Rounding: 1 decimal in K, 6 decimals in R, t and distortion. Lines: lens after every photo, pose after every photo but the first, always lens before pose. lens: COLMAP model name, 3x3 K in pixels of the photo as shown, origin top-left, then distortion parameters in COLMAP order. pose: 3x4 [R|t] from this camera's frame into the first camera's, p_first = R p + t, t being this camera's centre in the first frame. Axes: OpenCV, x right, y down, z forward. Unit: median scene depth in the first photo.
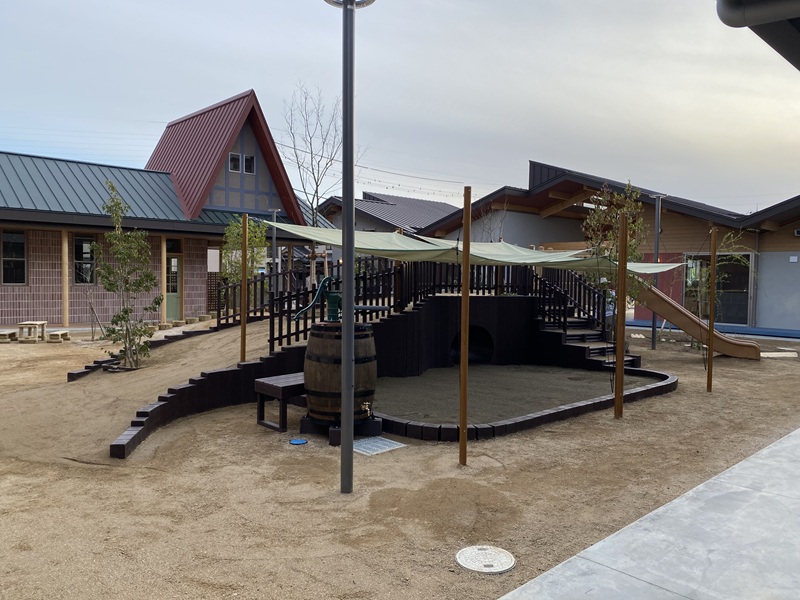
lens RADIAL K [[622.6, 0, 400.0], [0, 622.6, 300.0], [0, 0, 1]] dist [-0.009011, -0.006124]
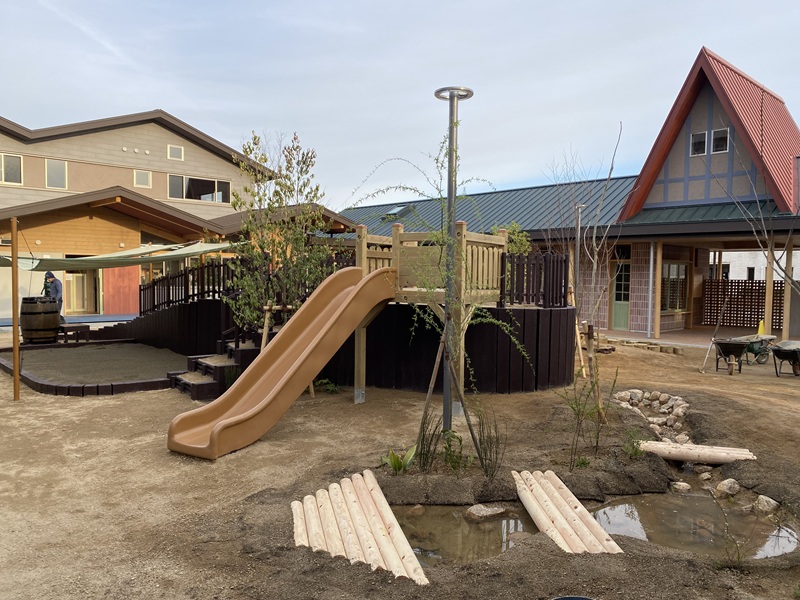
lens RADIAL K [[622.6, 0, 400.0], [0, 622.6, 300.0], [0, 0, 1]] dist [-0.009011, -0.006124]
pose [[0.106844, 0.015847, -0.994150, 0.765406], [-0.040457, 0.999114, 0.011578, -0.019624], [0.993452, 0.038983, 0.107390, 0.830159]]
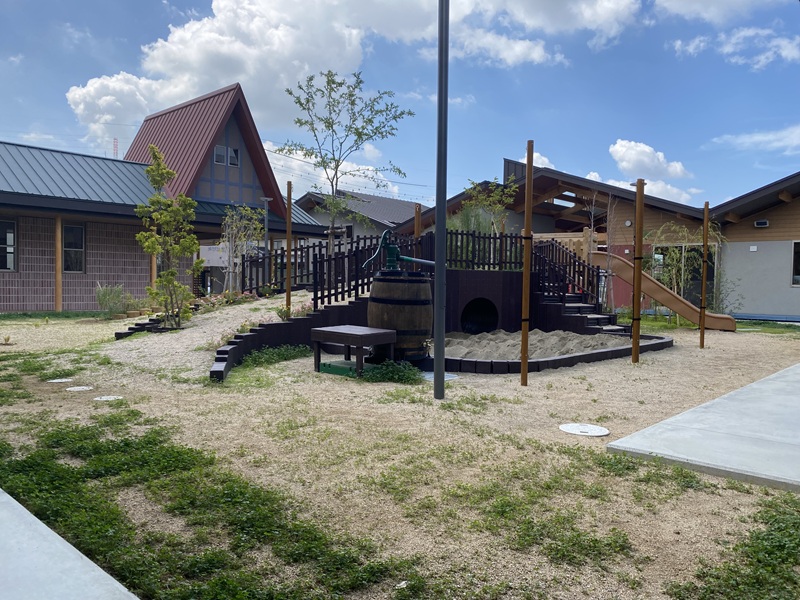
lens RADIAL K [[622.6, 0, 400.0], [0, 622.6, 300.0], [0, 0, 1]] dist [-0.009011, -0.006124]
pose [[0.997413, -0.003219, 0.071805, -0.071816], [0.003977, 0.999938, -0.010418, 0.041064], [-0.071767, 0.010677, 0.997364, -0.041184]]
